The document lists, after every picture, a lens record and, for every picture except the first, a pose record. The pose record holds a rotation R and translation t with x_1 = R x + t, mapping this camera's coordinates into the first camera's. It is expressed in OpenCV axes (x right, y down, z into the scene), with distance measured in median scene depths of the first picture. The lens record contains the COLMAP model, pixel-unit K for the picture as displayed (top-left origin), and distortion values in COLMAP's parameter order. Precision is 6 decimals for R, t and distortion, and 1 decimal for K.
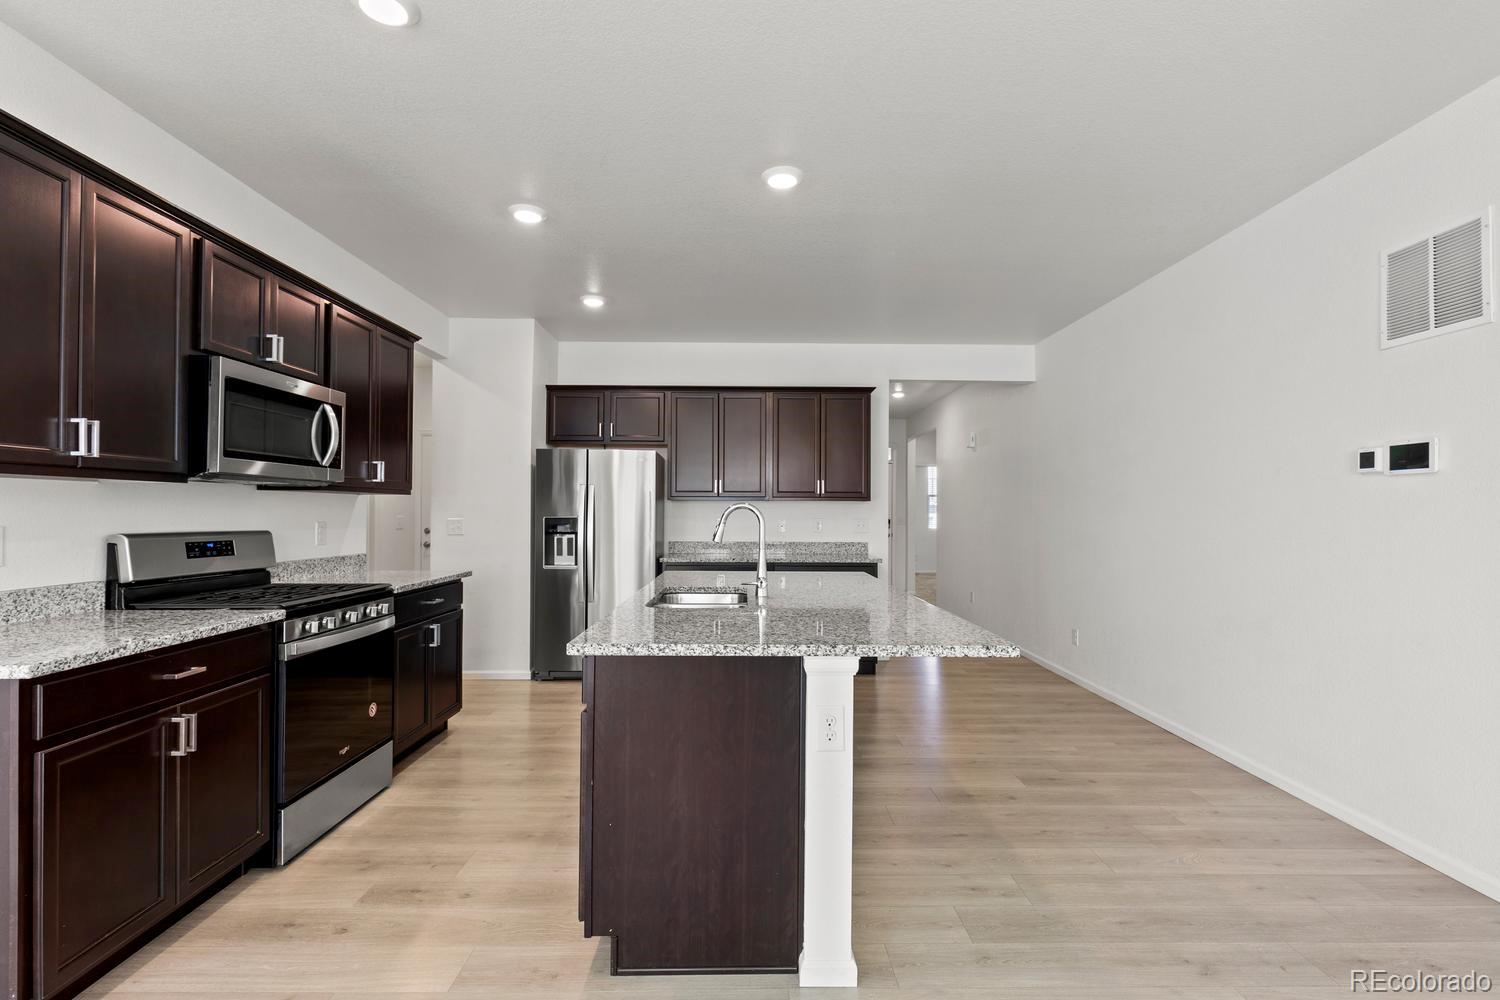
lens RADIAL K [[680.7, 0, 754.2], [0, 680.7, 507.1], [0, 0, 1]] dist [0.000291, -0.000189]
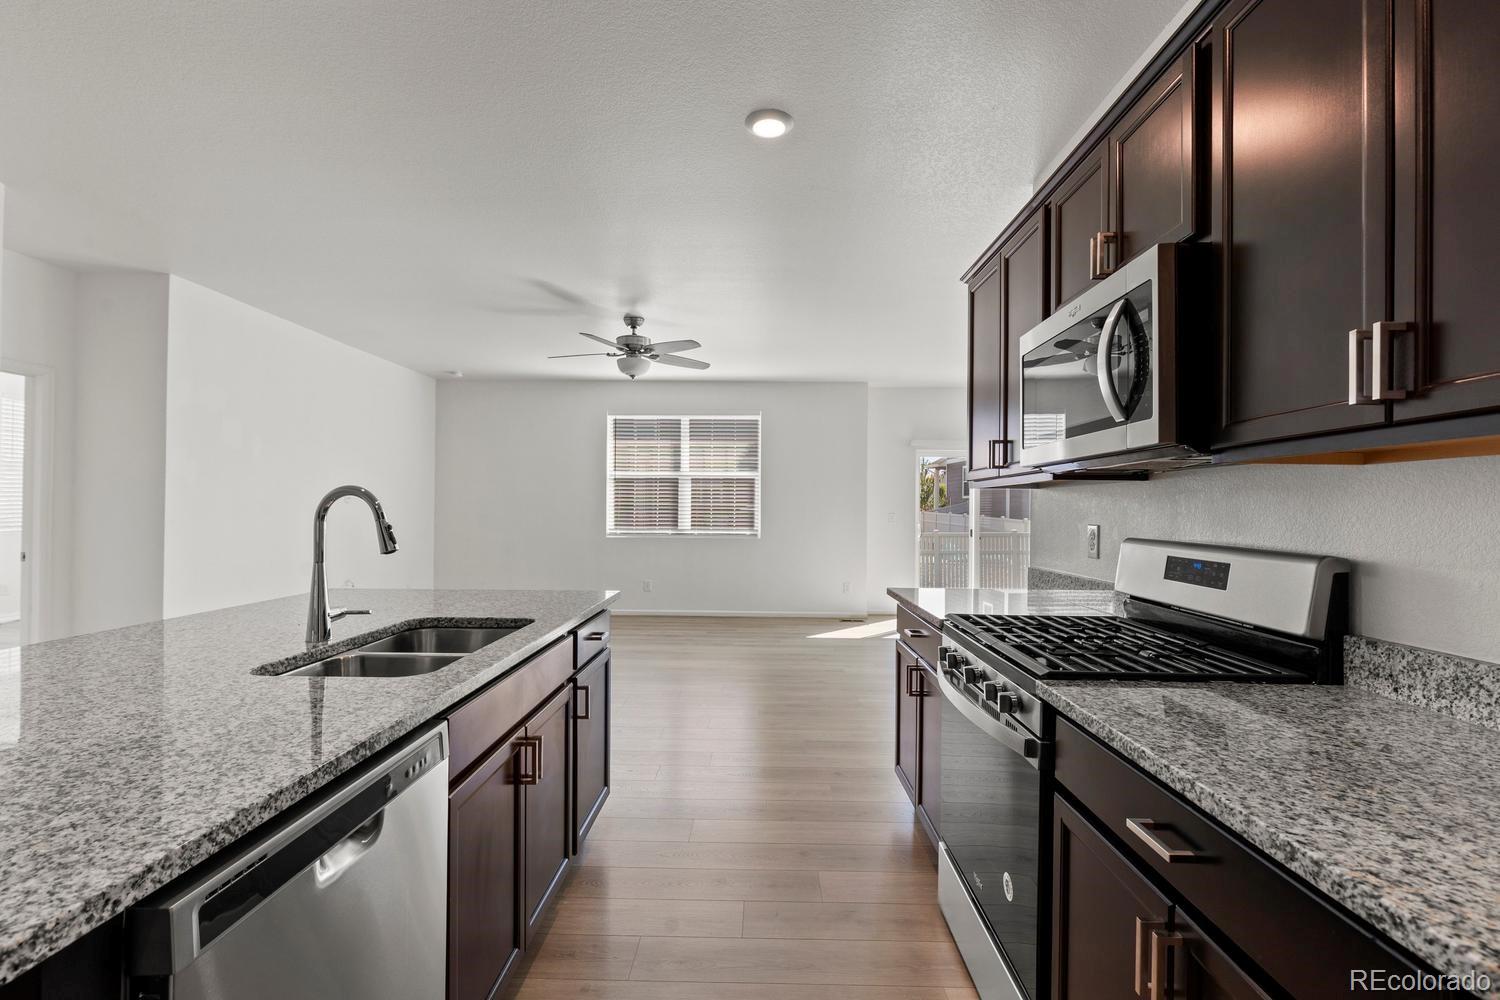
lens RADIAL K [[676.8, 0, 749.7], [0, 676.8, 504.0], [0, 0, 1]] dist [0.004346, -0.001242]
pose [[-0.999287, -0.016987, 0.033718, -0.416458], [-0.017529, 0.999720, -0.015867, 0.016139], [-0.033439, -0.016447, -0.999305, 1.721146]]
